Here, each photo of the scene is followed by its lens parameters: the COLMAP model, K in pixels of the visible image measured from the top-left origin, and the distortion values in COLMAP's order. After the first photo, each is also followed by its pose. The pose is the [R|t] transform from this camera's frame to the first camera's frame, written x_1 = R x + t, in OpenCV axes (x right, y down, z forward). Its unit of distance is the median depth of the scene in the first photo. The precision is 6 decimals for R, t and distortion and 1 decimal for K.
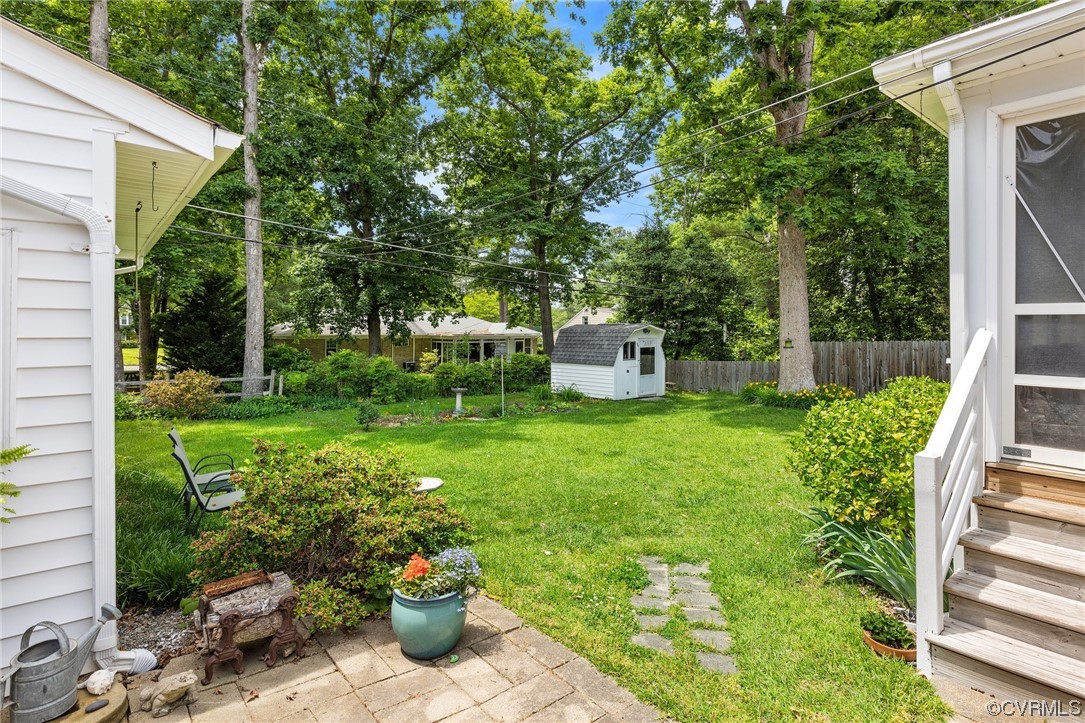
lens RADIAL K [[560.8, 0, 542.2], [0, 560.8, 333.4], [0, 0, 1]] dist [0.000471, -0.000106]
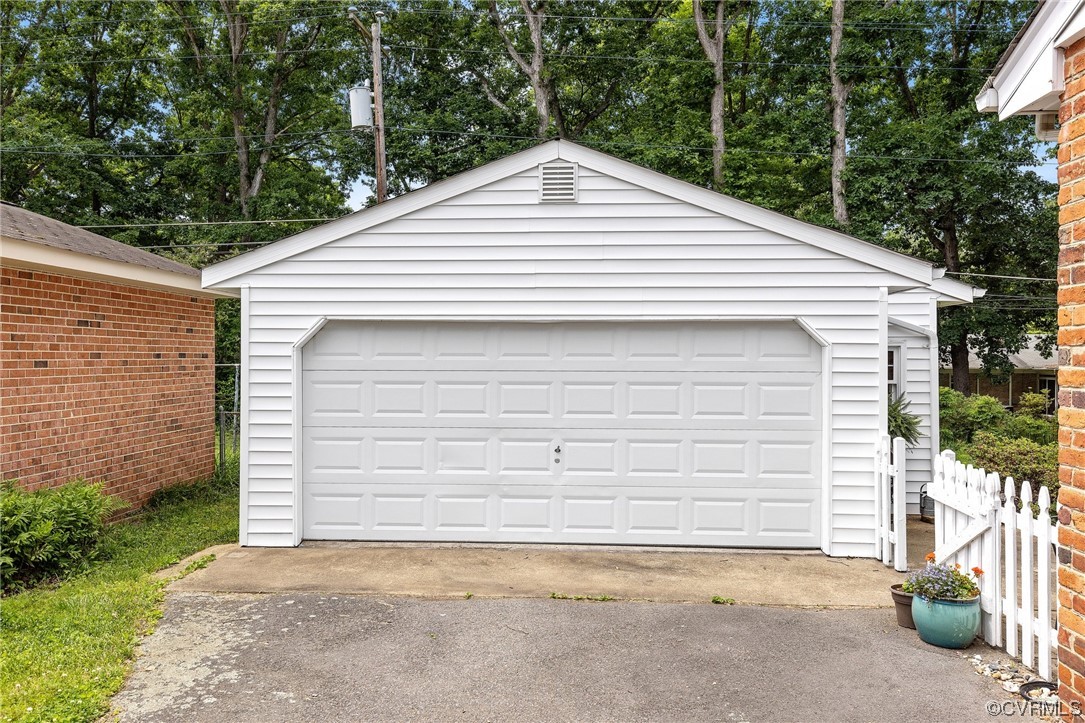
lens RADIAL K [[796.2, 0, 542.5], [0, 796.2, 361.5], [0, 0, 1]] dist [0.007103, 0.003521]
pose [[0.738408, -0.003951, -0.674342, 0.032109], [0.002286, 0.999992, -0.003356, -0.006993], [0.674350, 0.000936, 0.738411, -0.274451]]
